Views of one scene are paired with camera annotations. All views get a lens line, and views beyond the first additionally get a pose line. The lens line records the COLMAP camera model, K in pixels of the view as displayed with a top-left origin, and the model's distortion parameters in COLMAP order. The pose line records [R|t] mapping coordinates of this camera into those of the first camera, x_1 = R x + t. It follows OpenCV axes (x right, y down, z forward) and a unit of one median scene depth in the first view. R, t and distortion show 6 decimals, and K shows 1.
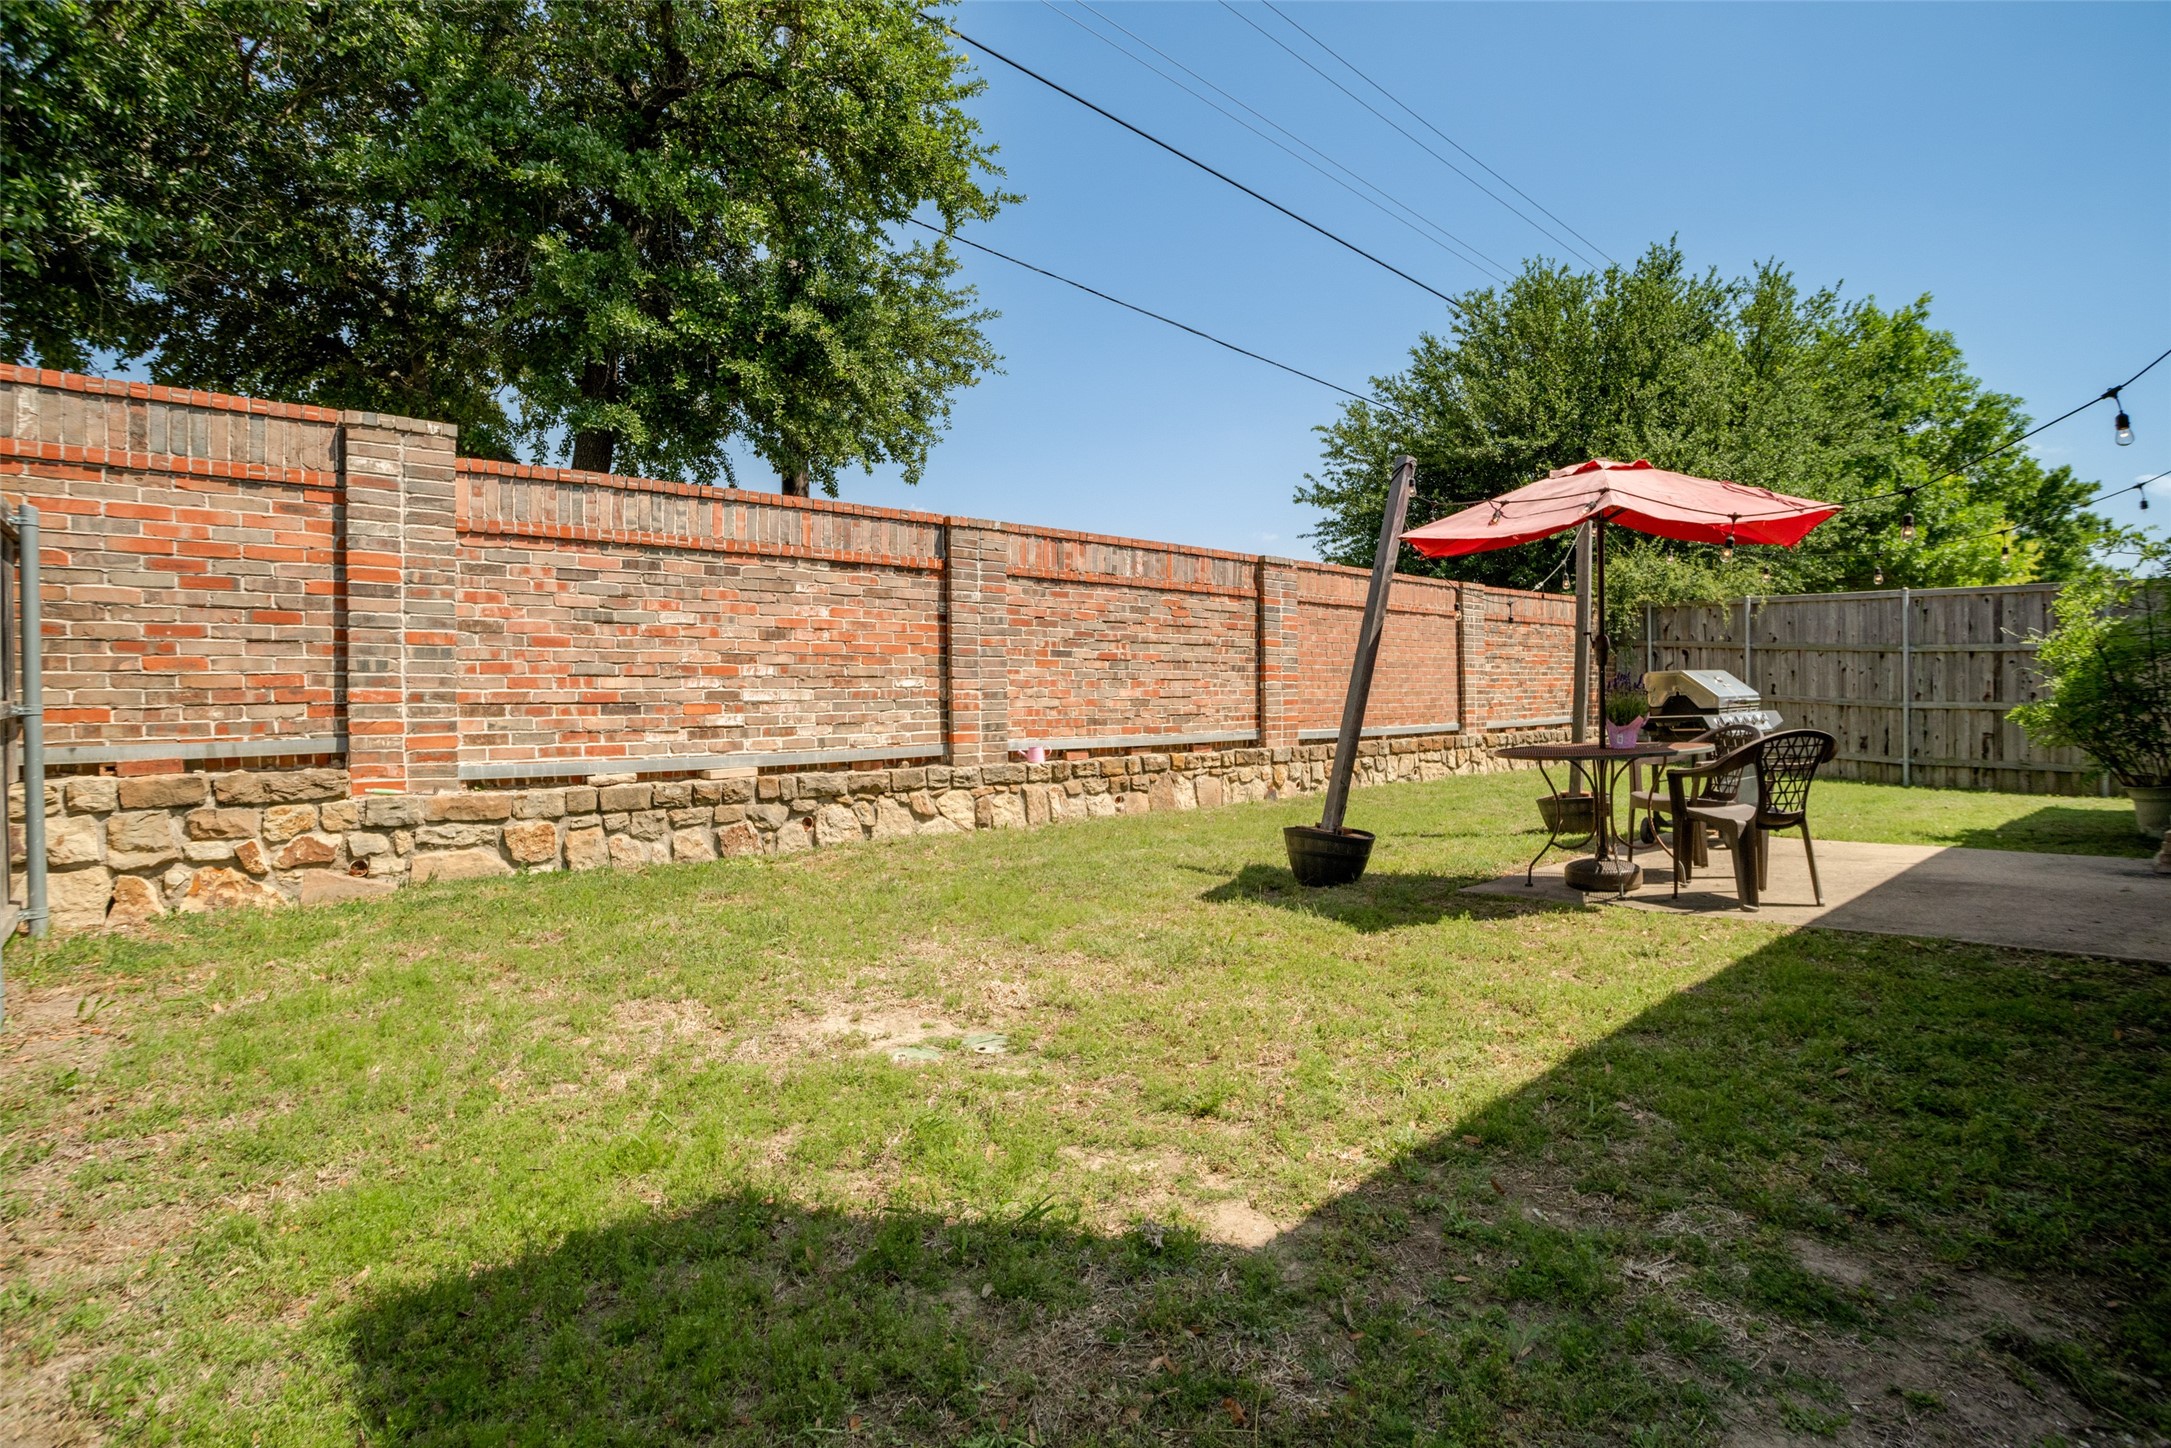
lens RADIAL K [[1041.5, 0, 1090.5], [0, 1041.5, 694.4], [0, 0, 1]] dist [-0.058067, 0.043327]
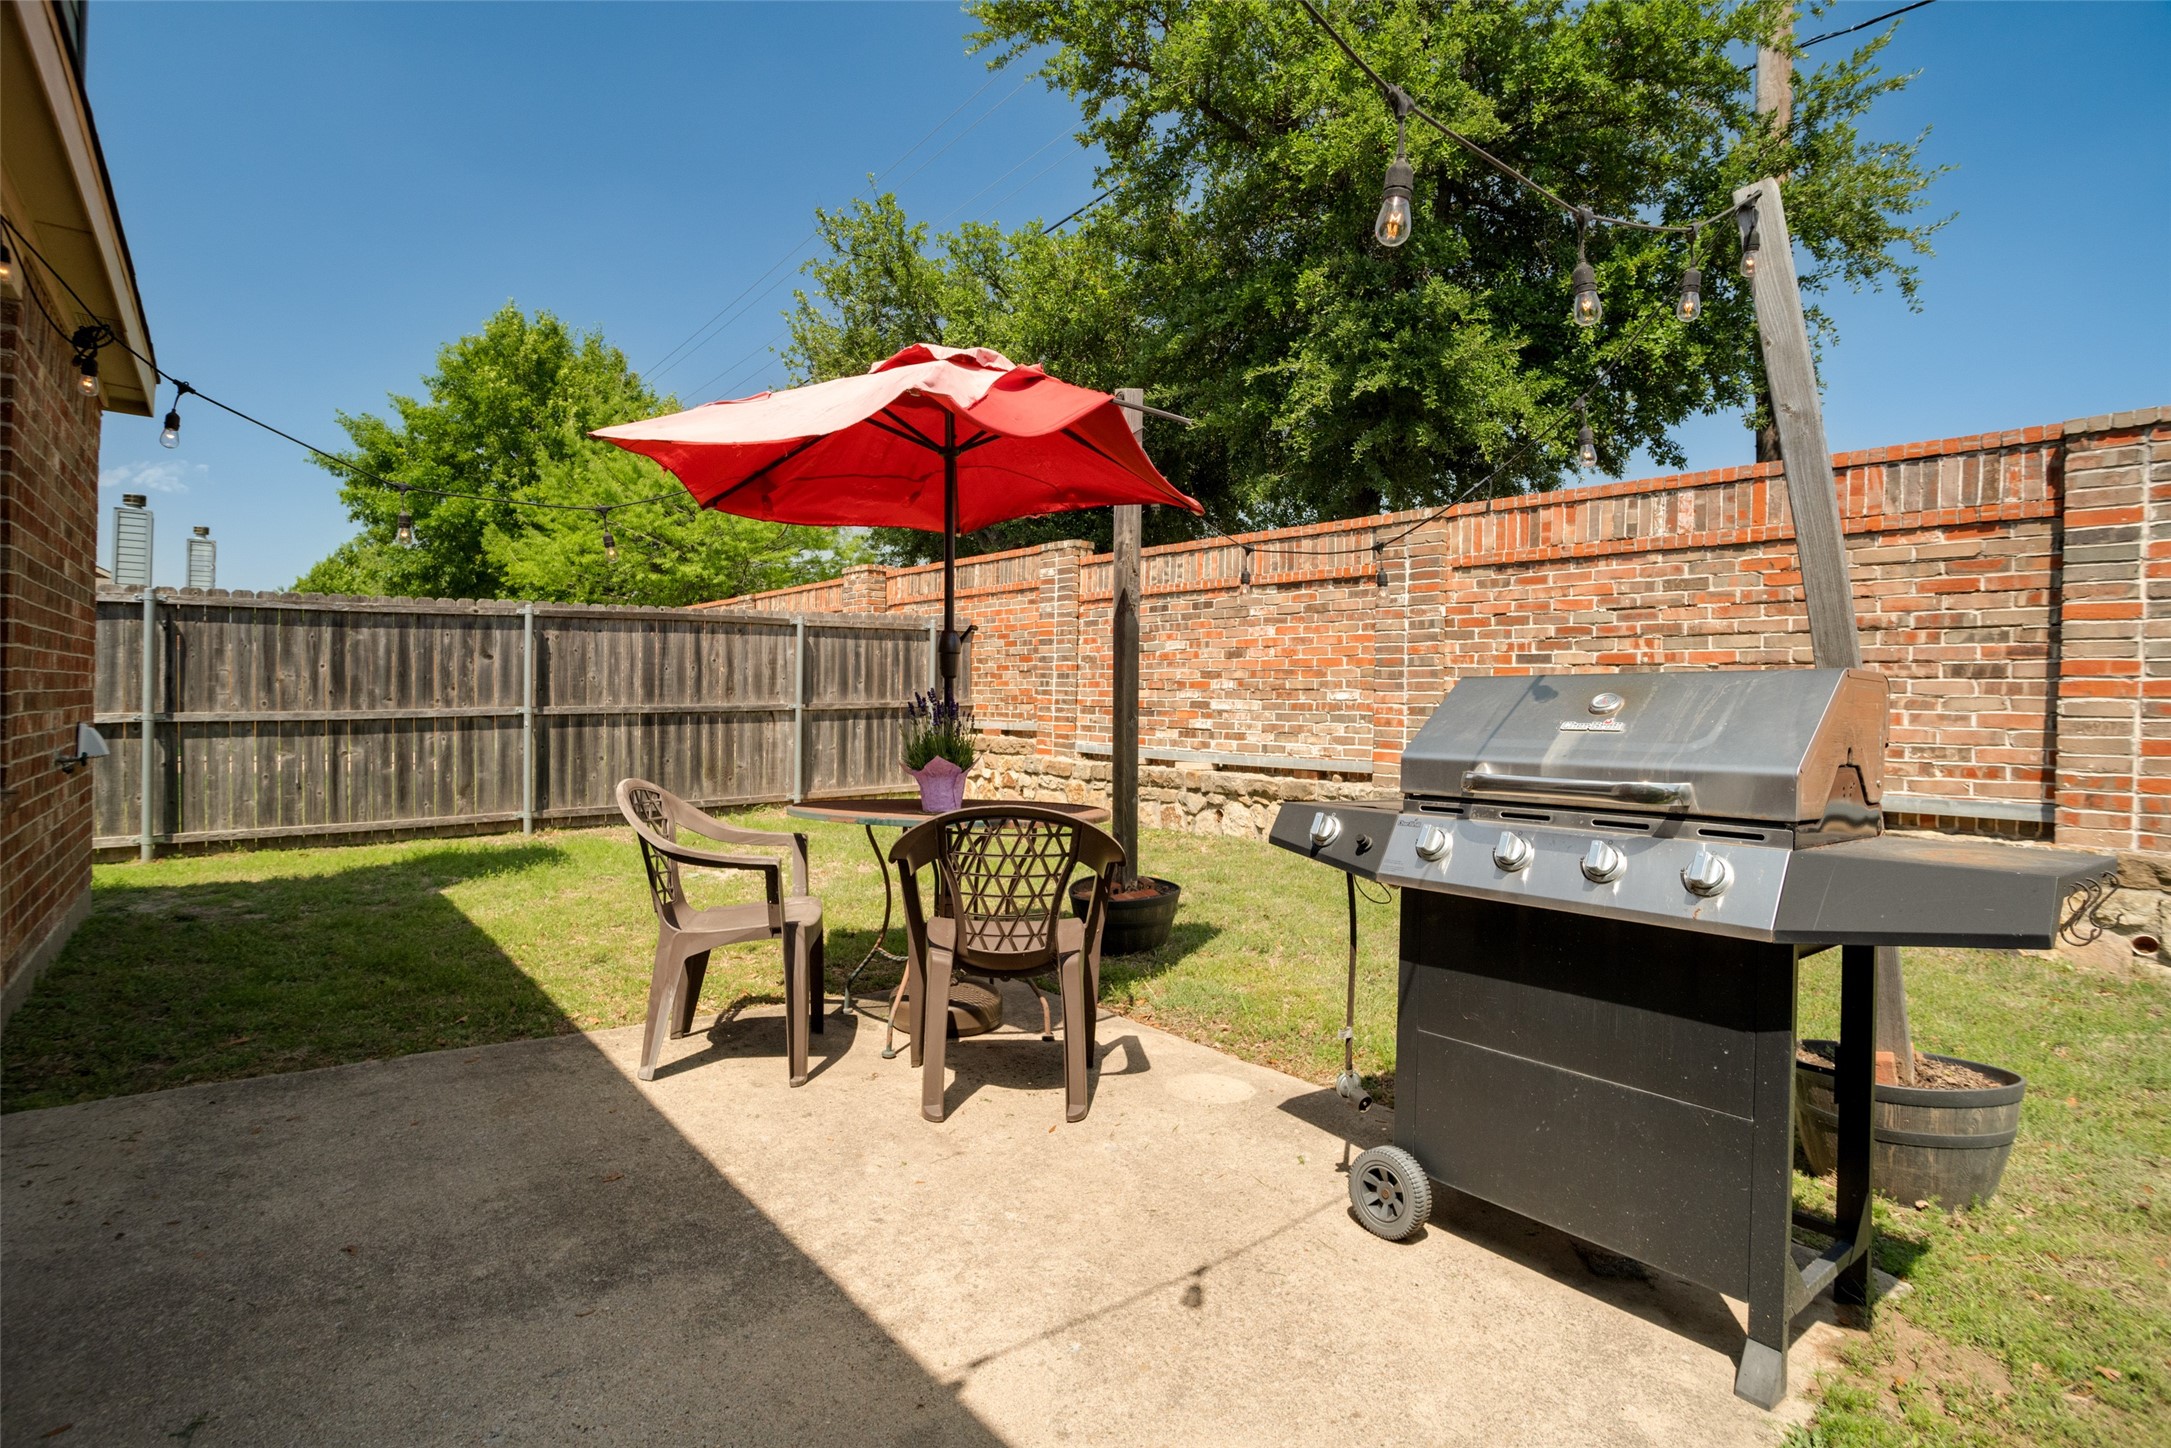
lens RADIAL K [[1041.5, 0, 1090.5], [0, 1041.5, 694.4], [0, 0, 1]] dist [-0.058067, 0.043327]
pose [[0.016809, 0.003941, -0.999851, 0.829118], [-0.015394, 0.999875, 0.003683, -0.012521], [0.999740, 0.015330, 0.016868, 0.769403]]
